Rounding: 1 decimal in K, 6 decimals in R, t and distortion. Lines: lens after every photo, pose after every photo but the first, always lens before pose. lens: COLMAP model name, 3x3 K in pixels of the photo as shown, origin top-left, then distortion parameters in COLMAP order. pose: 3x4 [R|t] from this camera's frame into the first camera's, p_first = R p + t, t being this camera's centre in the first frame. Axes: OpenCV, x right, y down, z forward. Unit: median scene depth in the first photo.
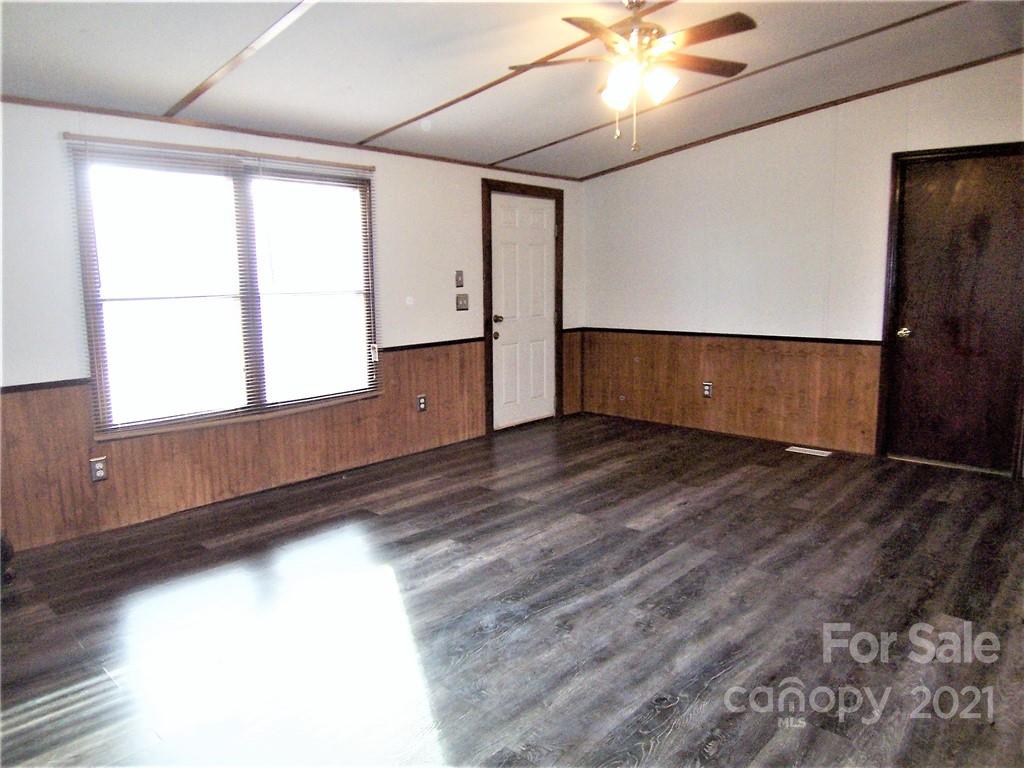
lens RADIAL K [[686.0, 0, 508.4], [0, 686.0, 372.7], [0, 0, 1]] dist [-0.005553, -0.056643]
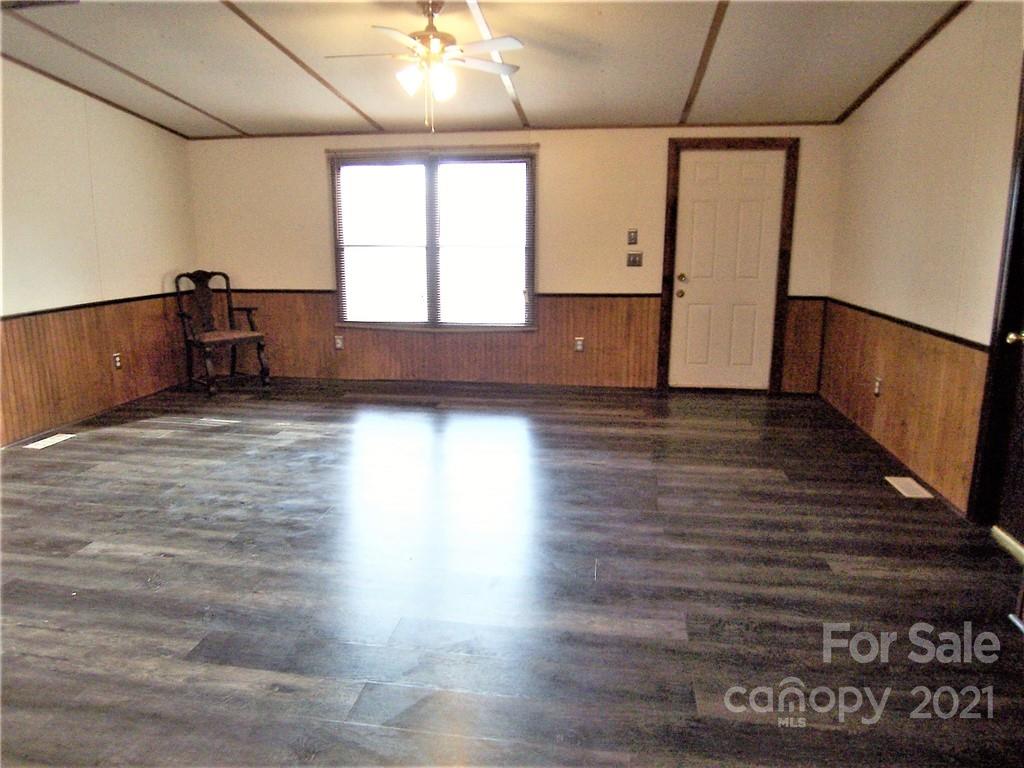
lens RADIAL K [[686.0, 0, 508.4], [0, 686.0, 372.7], [0, 0, 1]] dist [-0.005553, -0.056643]
pose [[0.563625, 0.177661, -0.806699, 0.877588], [-0.120092, 0.983845, 0.132769, -0.056511], [0.817254, 0.022046, 0.575855, 0.272916]]
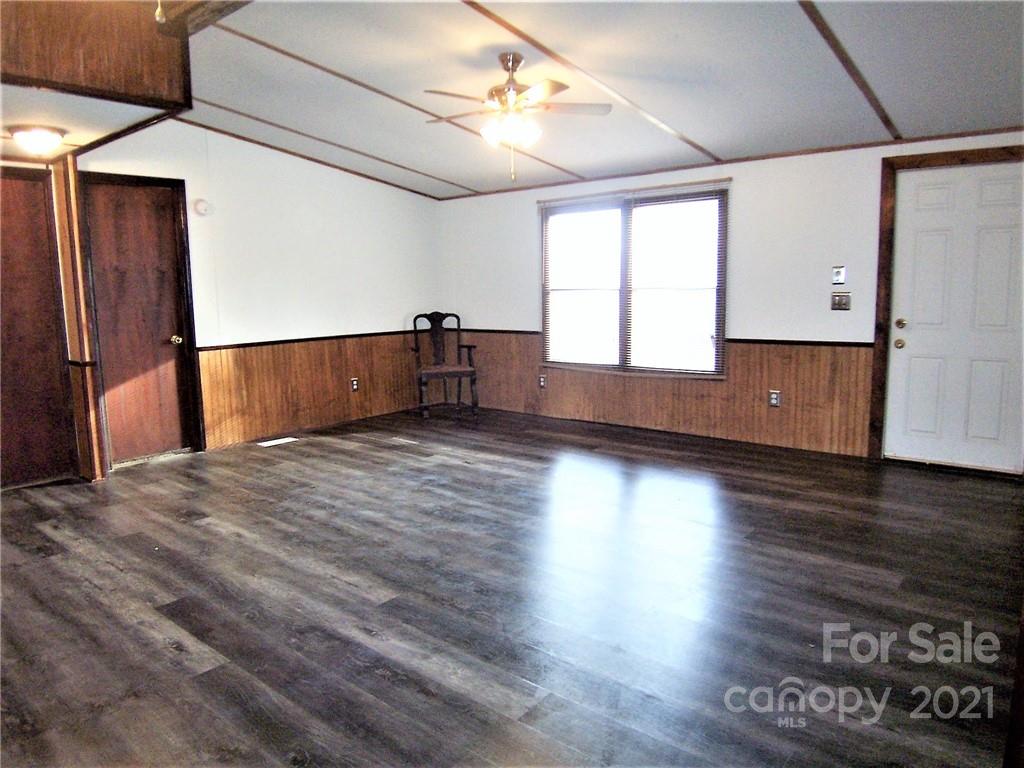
lens RADIAL K [[686.0, 0, 508.4], [0, 686.0, 372.7], [0, 0, 1]] dist [-0.005553, -0.056643]
pose [[0.057903, 0.139645, -0.988507, 0.992561], [-0.118810, 0.984095, 0.132062, -0.093938], [0.991227, 0.109797, 0.073574, 0.619930]]
